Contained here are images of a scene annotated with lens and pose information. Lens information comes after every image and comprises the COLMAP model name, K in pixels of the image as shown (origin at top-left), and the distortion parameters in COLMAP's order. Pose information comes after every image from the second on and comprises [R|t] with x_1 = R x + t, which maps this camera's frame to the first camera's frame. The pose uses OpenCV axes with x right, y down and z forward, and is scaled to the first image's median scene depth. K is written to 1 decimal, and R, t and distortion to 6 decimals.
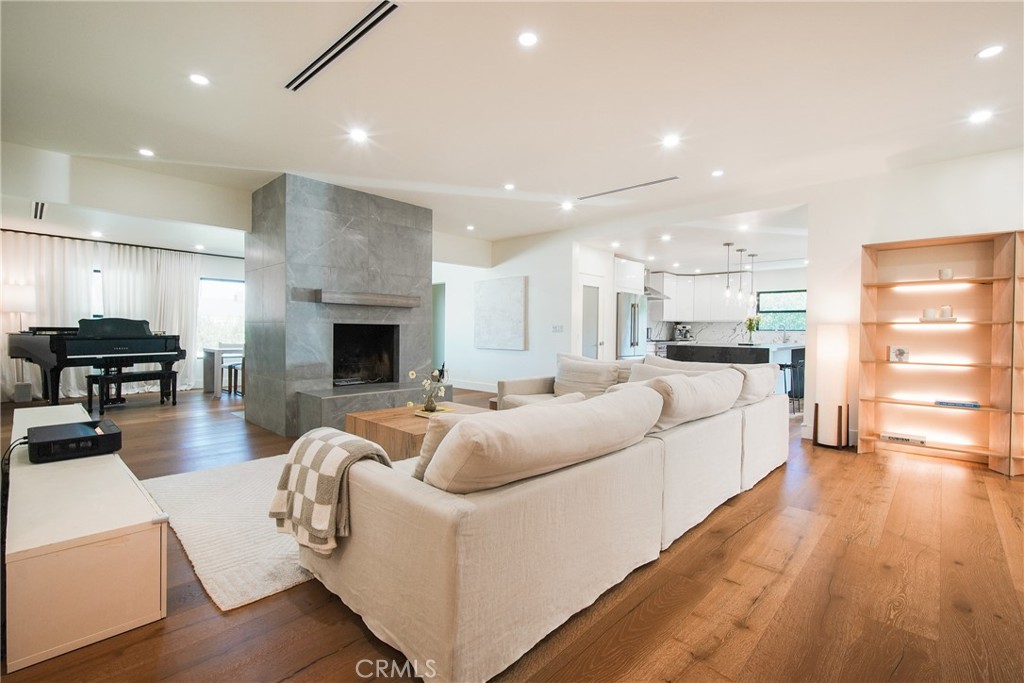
lens RADIAL K [[464.2, 0, 512.8], [0, 464.2, 337.8], [0, 0, 1]] dist [-0.001148, -0.000874]
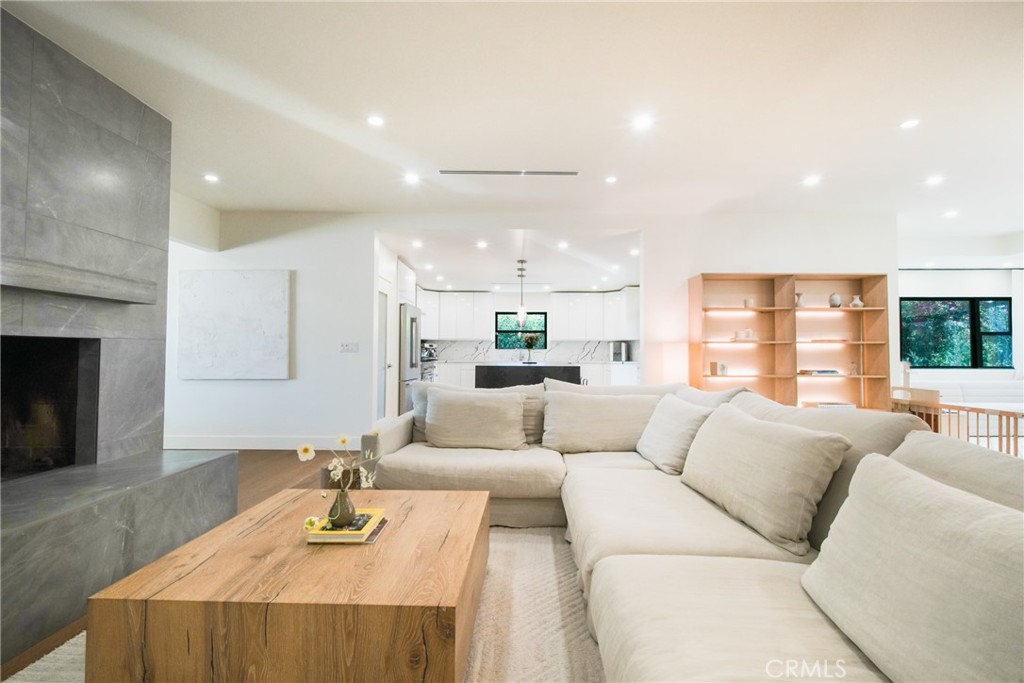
lens RADIAL K [[462.0, 0, 532.9], [0, 462.0, 340.3], [0, 0, 1]] dist [-0.001668, -0.000595]
pose [[0.724705, 0.010383, 0.688981, -0.243528], [0.013957, 0.999460, -0.029743, -0.006317], [-0.688918, 0.031171, 0.724169, 0.355516]]
